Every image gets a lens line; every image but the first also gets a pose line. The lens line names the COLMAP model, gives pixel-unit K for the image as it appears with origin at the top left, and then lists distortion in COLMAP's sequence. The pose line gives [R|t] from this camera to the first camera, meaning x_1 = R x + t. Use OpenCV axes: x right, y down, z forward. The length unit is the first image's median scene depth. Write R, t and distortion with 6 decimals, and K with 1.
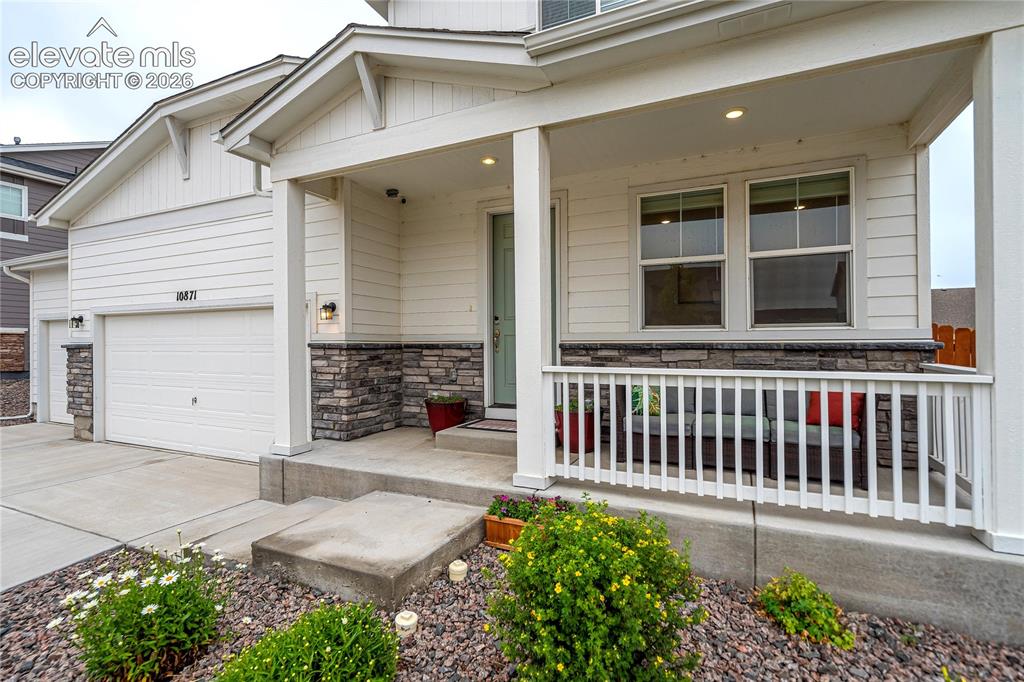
lens RADIAL K [[480.0, 0, 509.1], [0, 480.0, 342.4], [0, 0, 1]] dist [0.001358, 0.000412]
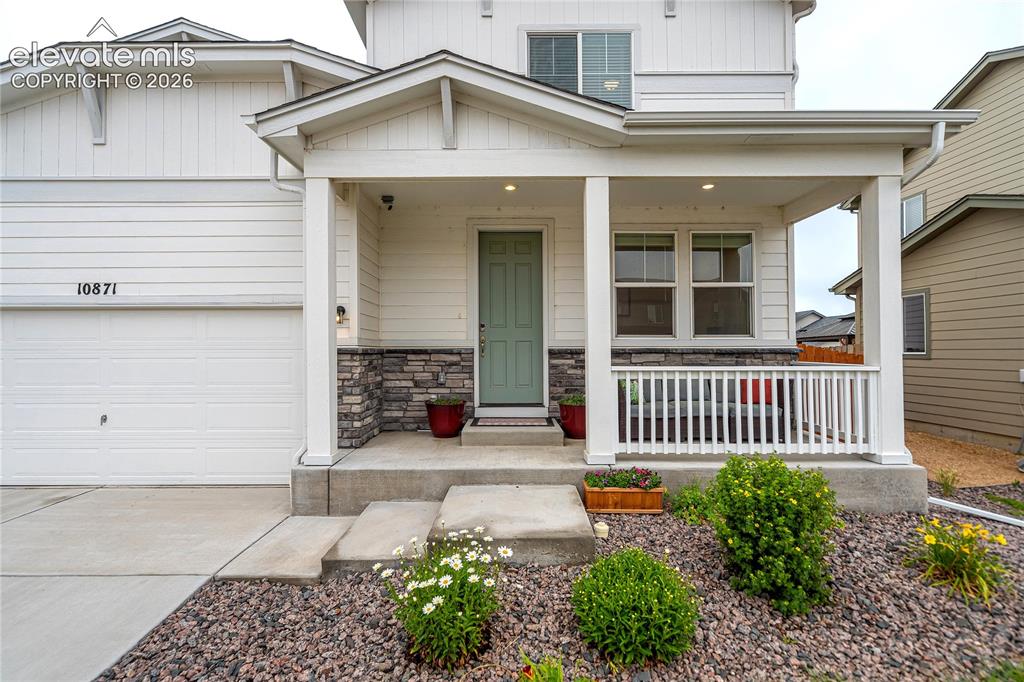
lens RADIAL K [[480.4, 0, 503.5], [0, 480.4, 341.5], [0, 0, 1]] dist [0.000052, 0.000196]
pose [[0.906604, 0.008119, 0.421903, -0.546210], [-0.001296, 0.999864, -0.016455, 0.004683], [-0.421980, 0.014372, 0.906491, -0.017465]]
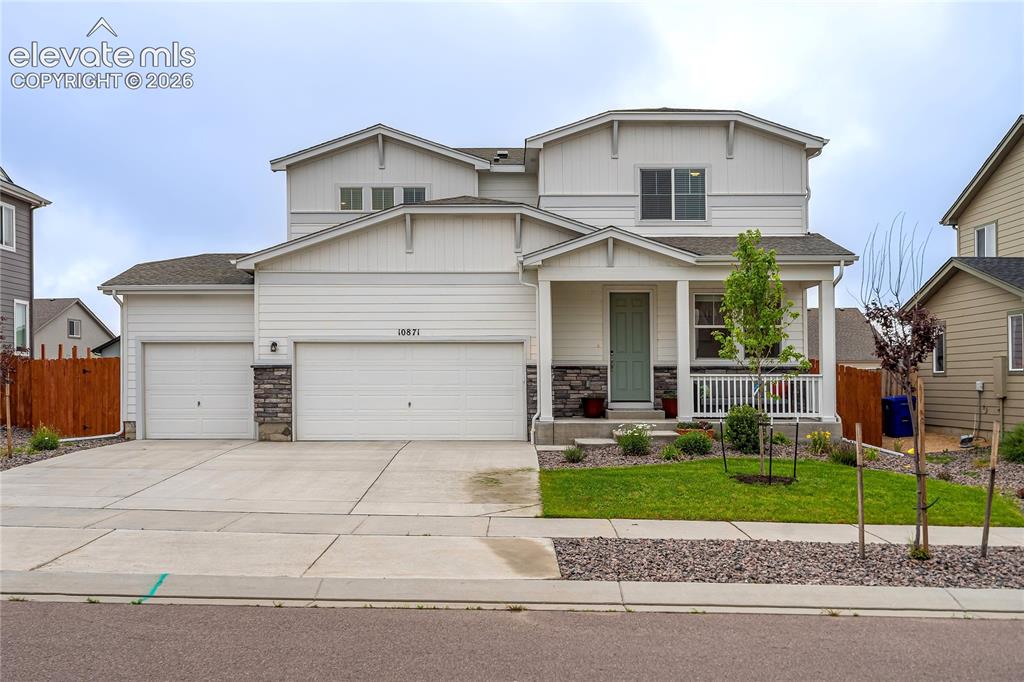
lens RADIAL K [[972.4, 0, 495.3], [0, 972.4, 346.3], [0, 0, 1]] dist [0.000279, -0.004880]
pose [[0.910204, 0.016599, 0.413827, -2.297746], [-0.004158, 0.999512, -0.030946, 0.050104], [-0.414138, 0.026446, 0.909830, -2.499967]]
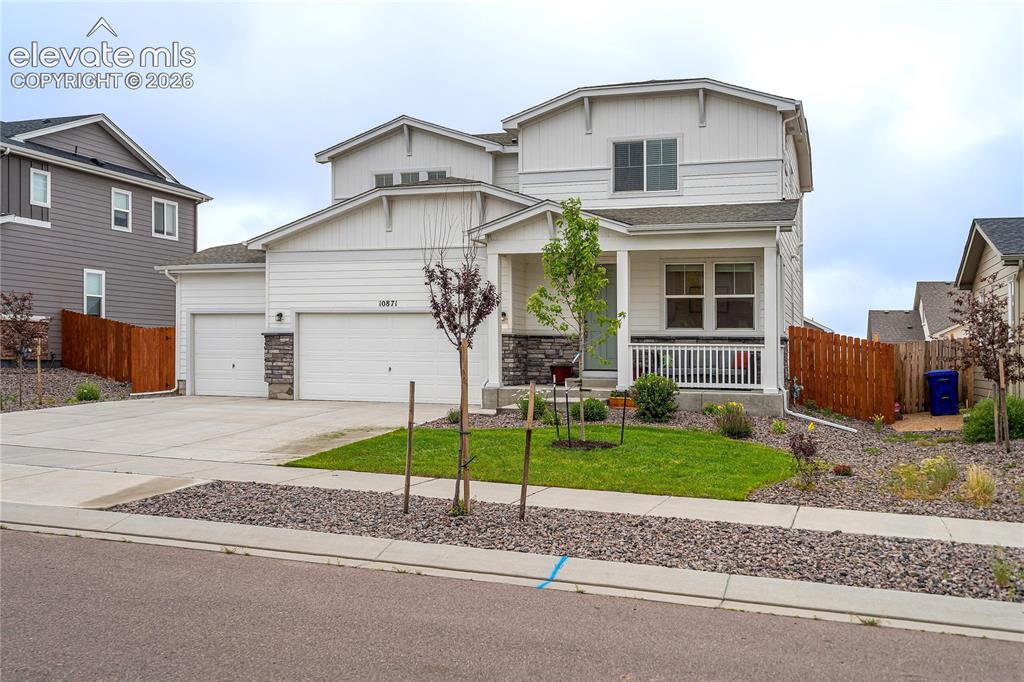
lens RADIAL K [[939.5, 0, 510.2], [0, 939.5, 314.2], [0, 0, 1]] dist [-0.004572, -0.000558]
pose [[0.993587, 0.018774, 0.111499, -0.857761], [-0.014496, 0.999132, -0.039055, 0.077225], [-0.112136, 0.037189, 0.992997, -3.004635]]
